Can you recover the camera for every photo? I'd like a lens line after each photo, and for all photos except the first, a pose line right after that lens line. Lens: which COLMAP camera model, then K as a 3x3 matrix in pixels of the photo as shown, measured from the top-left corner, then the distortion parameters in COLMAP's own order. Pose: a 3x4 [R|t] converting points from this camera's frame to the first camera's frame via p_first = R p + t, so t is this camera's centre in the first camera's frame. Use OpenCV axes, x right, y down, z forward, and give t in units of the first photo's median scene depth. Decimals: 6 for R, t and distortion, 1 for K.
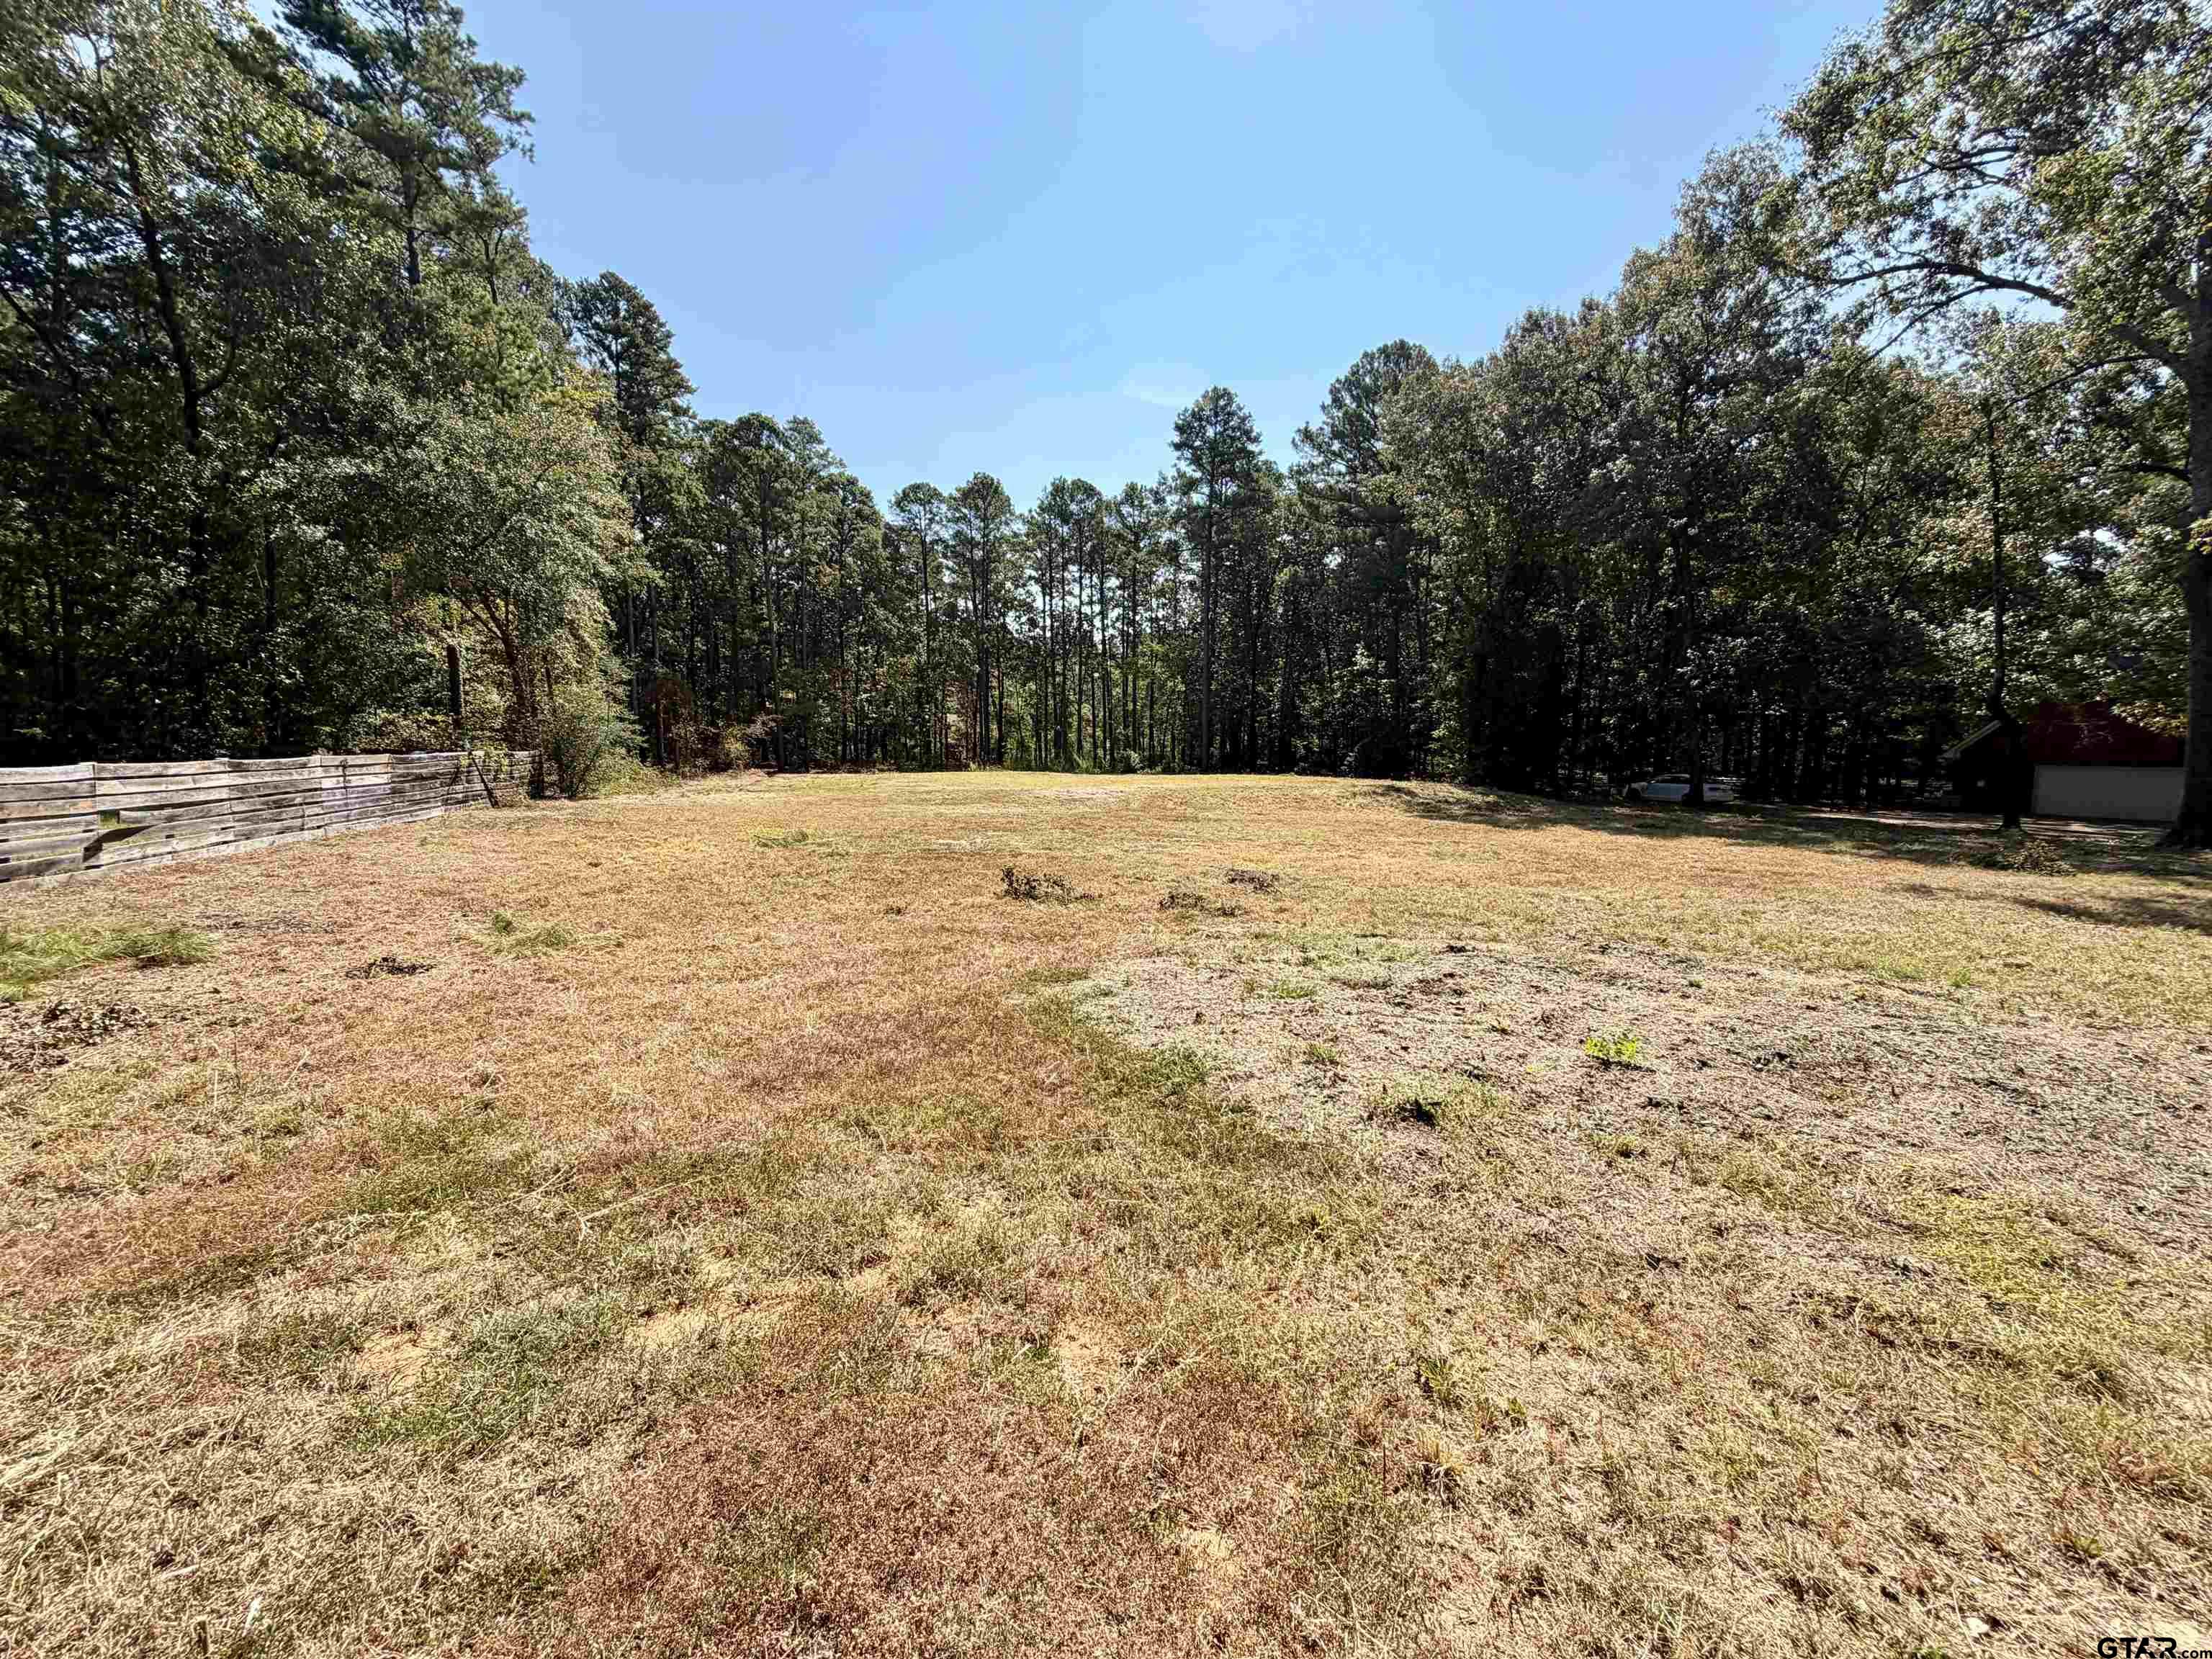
lens RADIAL K [[882.0, 0, 1097.3], [0, 882.0, 830.4], [0, 0, 1]] dist [0.000719, -0.000140]
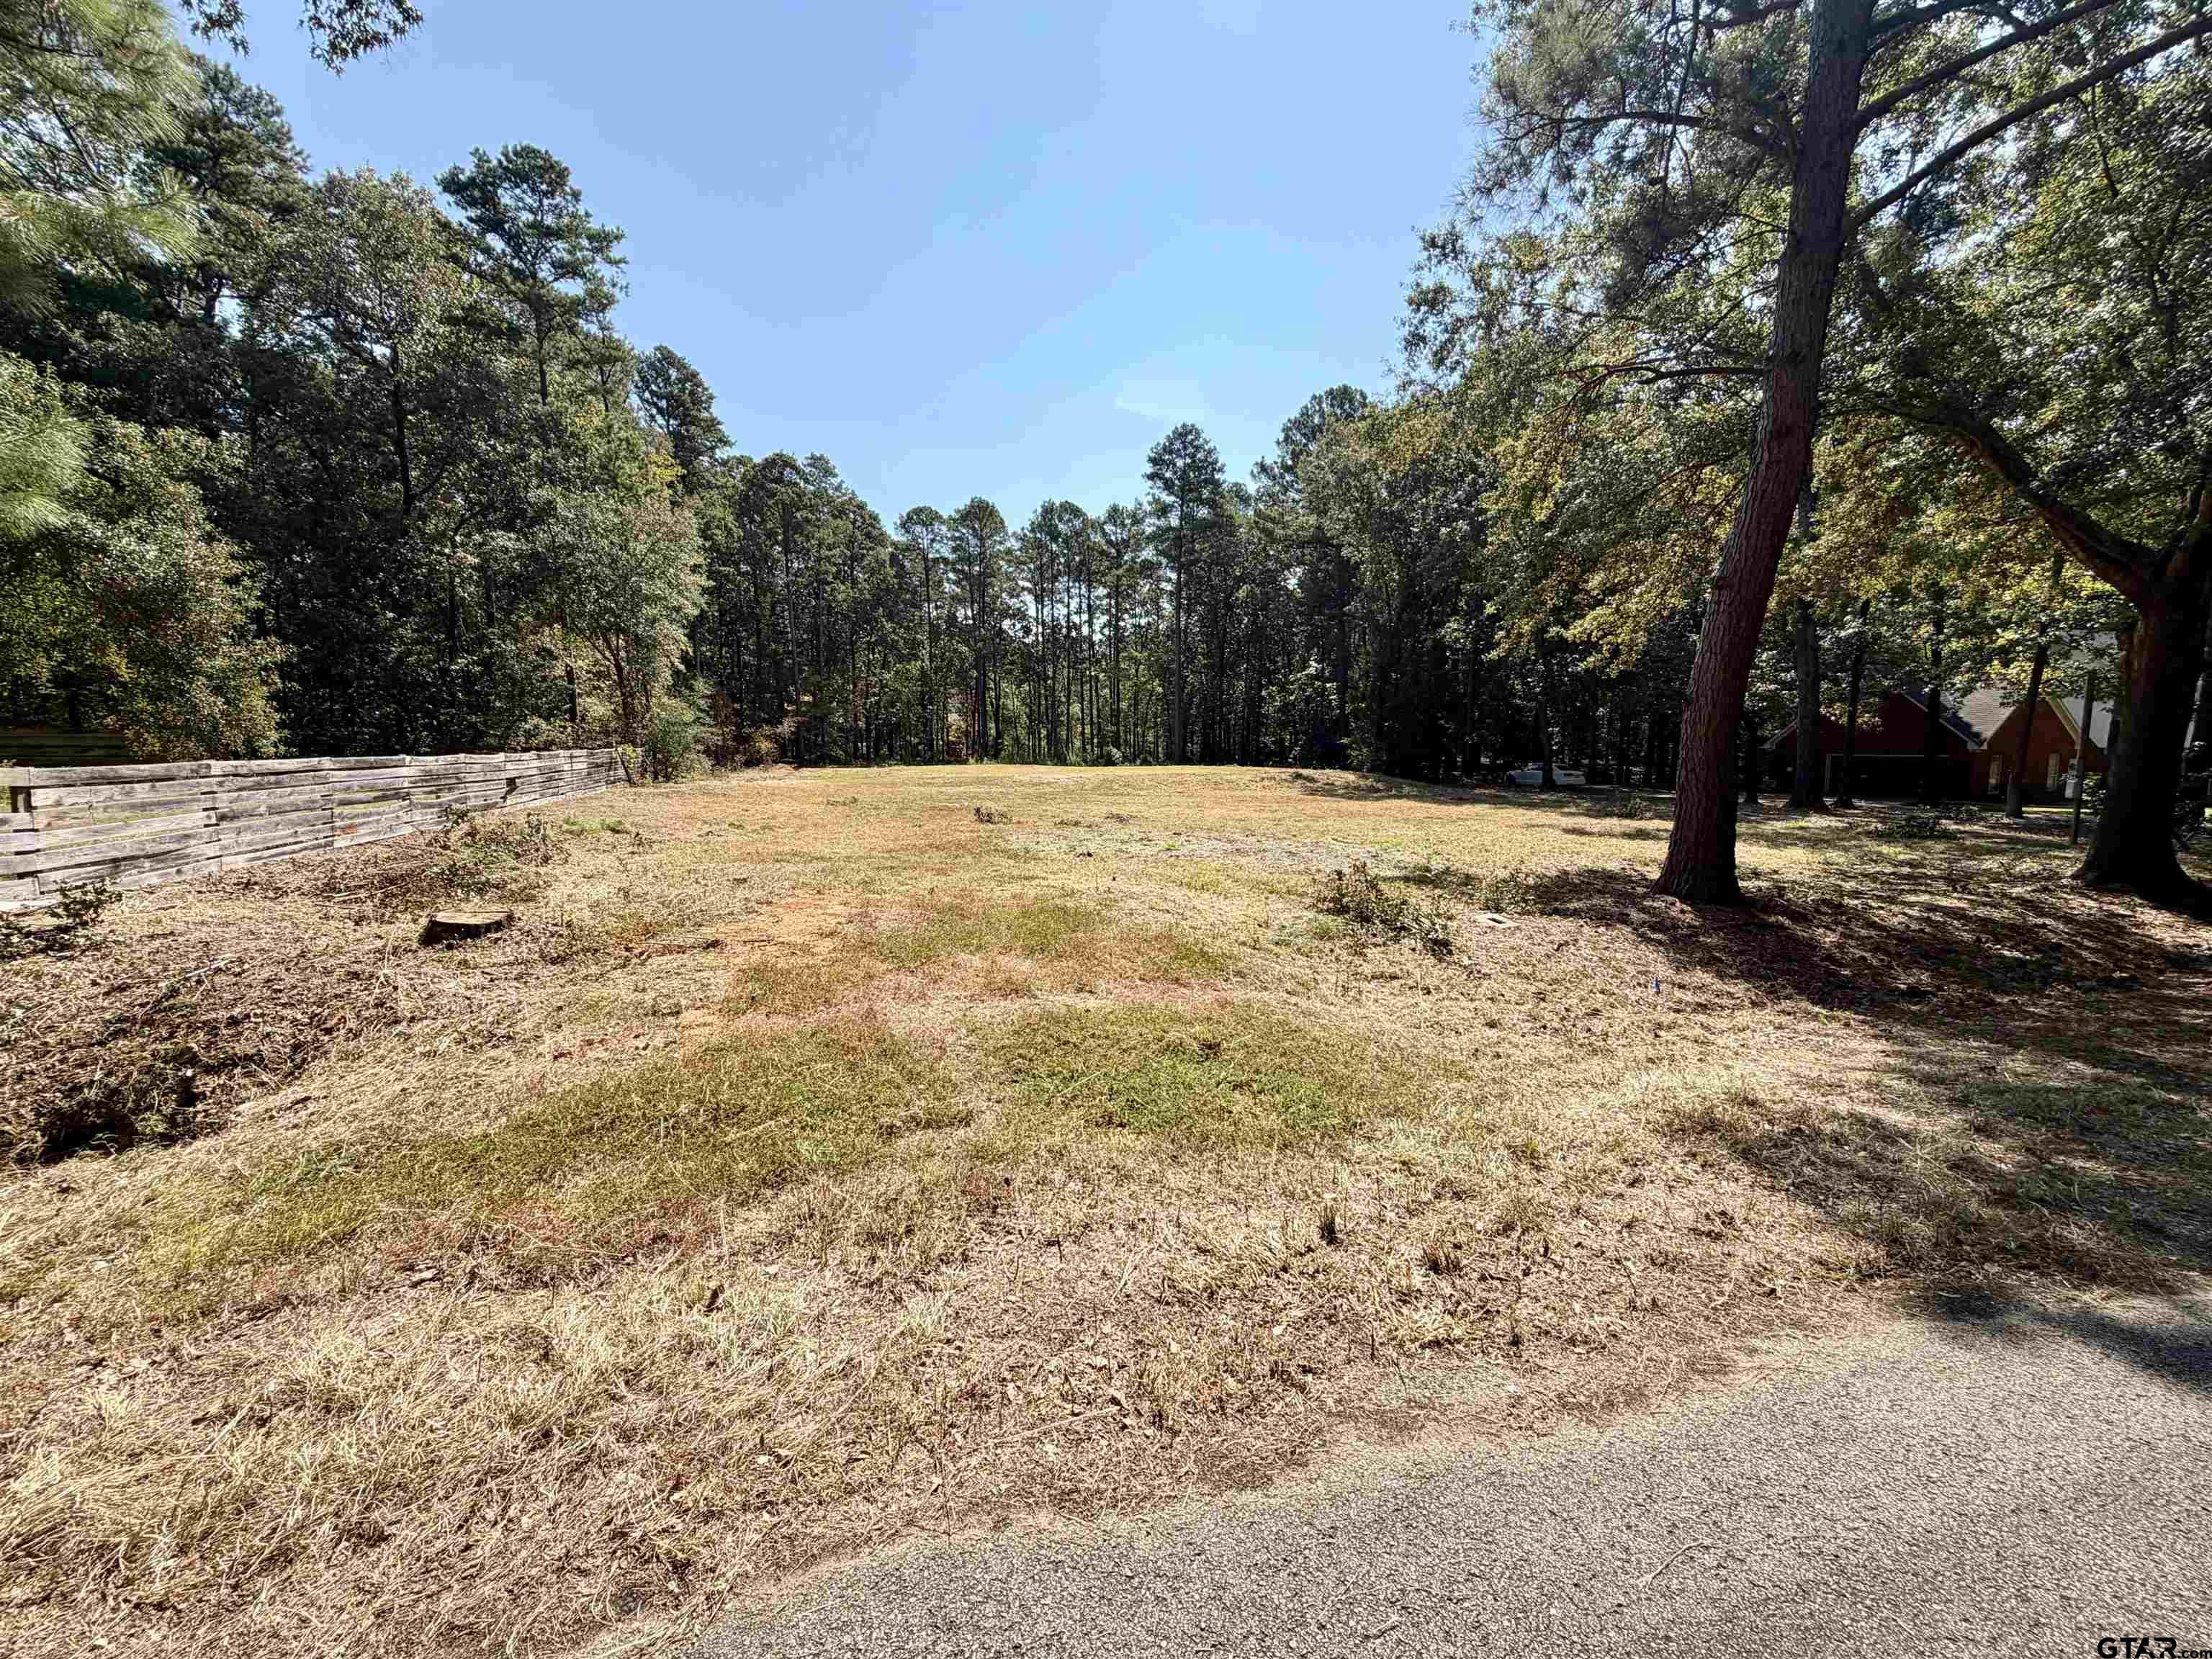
lens RADIAL K [[882.0, 0, 1097.3], [0, 882.0, 830.4], [0, 0, 1]] dist [0.000719, -0.000140]
pose [[0.999986, -0.004456, -0.002824, 0.022759], [0.004466, 0.999983, 0.003858, 0.012273], [0.002807, -0.003870, 0.999989, -0.125640]]
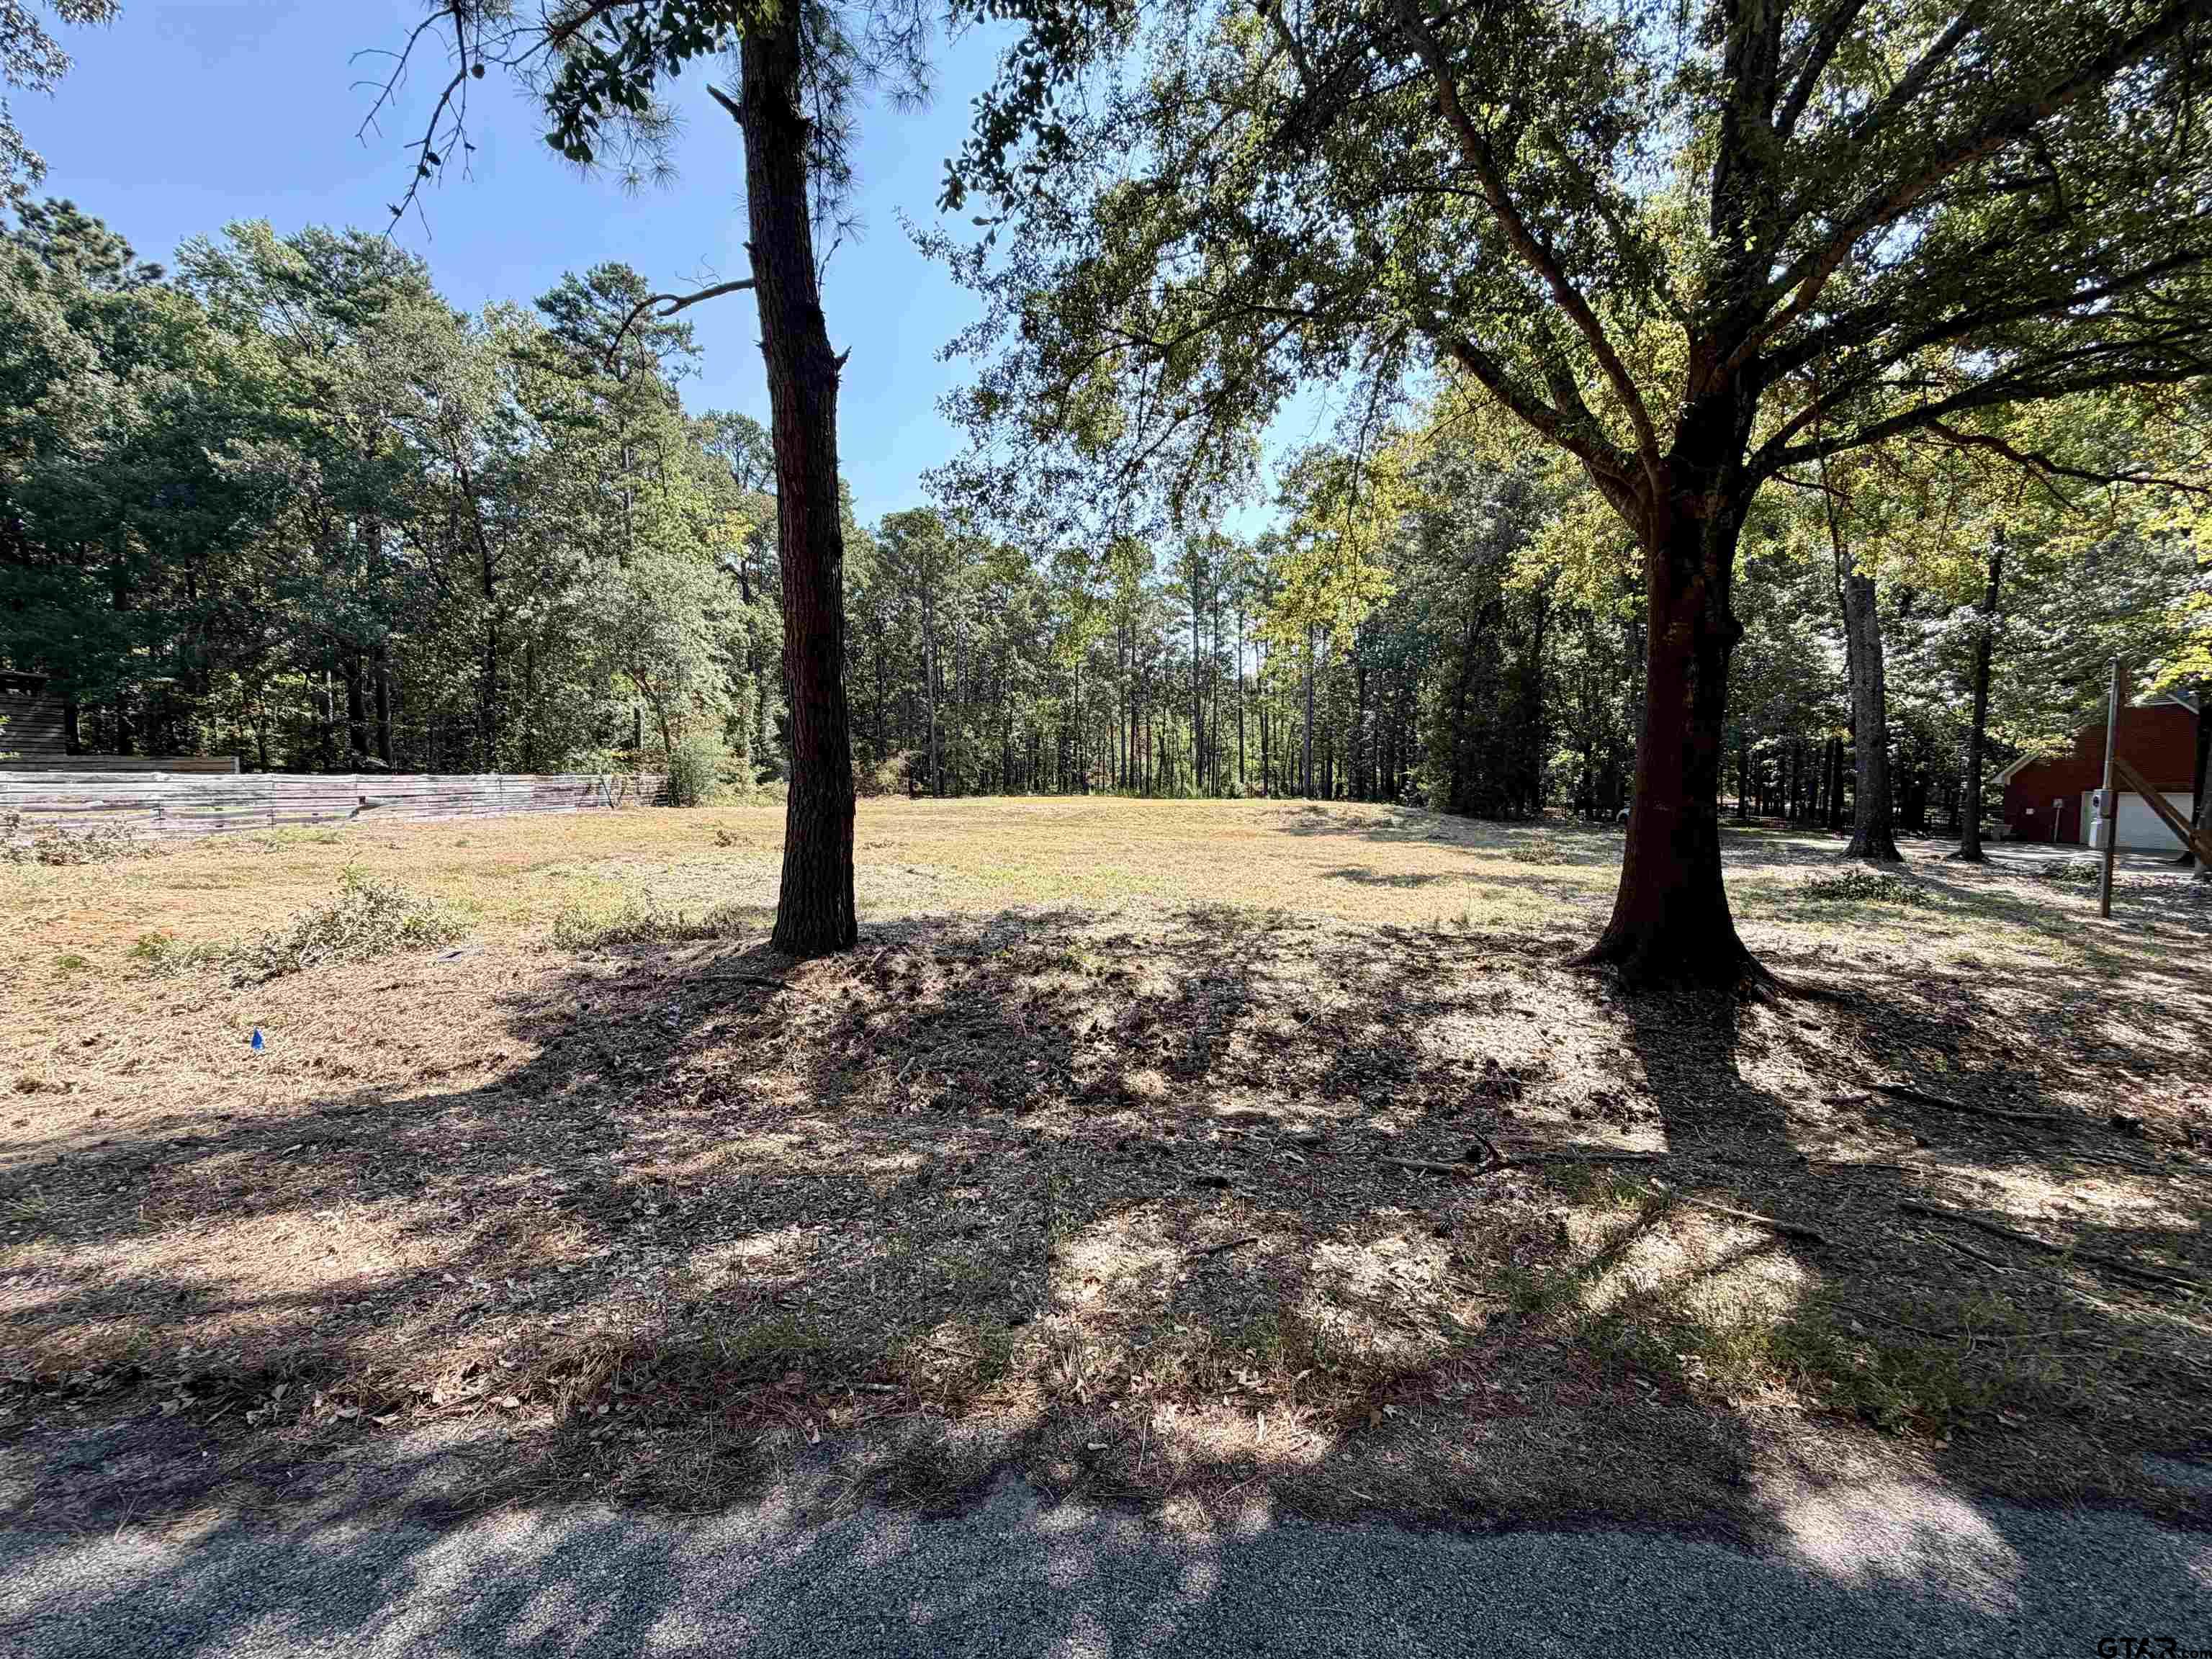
lens RADIAL K [[882.0, 0, 1097.3], [0, 882.0, 830.4], [0, 0, 1]] dist [0.000719, -0.000140]
pose [[0.960706, 0.015160, -0.277152, 0.174714], [-0.025504, 0.999105, -0.033756, 0.012375], [0.276392, 0.039498, 0.960233, -0.085034]]
